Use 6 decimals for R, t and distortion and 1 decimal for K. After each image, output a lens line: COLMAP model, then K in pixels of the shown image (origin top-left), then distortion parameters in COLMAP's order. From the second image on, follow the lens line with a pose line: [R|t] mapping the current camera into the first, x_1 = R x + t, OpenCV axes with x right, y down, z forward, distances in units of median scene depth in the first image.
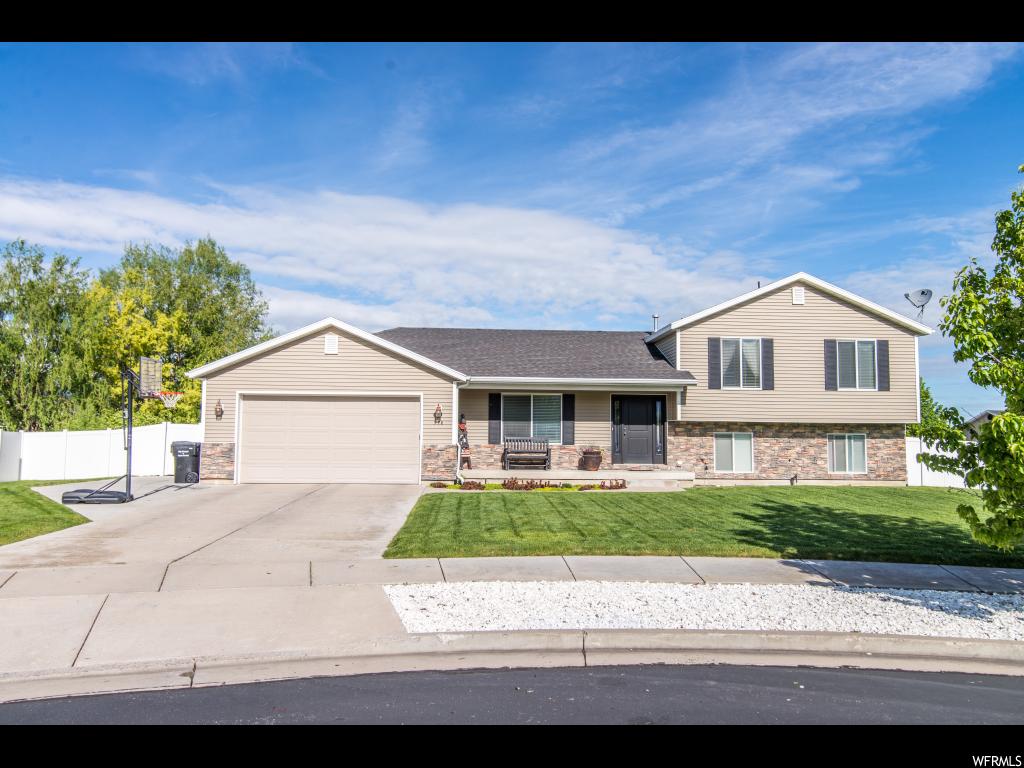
lens RADIAL K [[804.8, 0, 512.0], [0, 804.8, 384.0], [0, 0, 1]] dist [-0.000951, 0.000025]
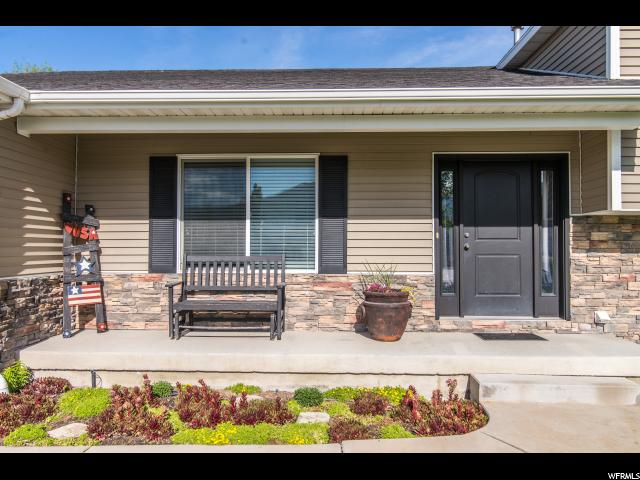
lens RADIAL K [[515.5, 0, 320.0], [0, 515.5, 240.0], [0, 0, 1]] dist [0.008742, 0.003117]
pose [[0.997173, -0.008699, -0.074634, 0.083836], [0.012258, 0.998802, 0.047369, 0.044620], [0.074133, -0.048150, 0.996085, 0.727482]]
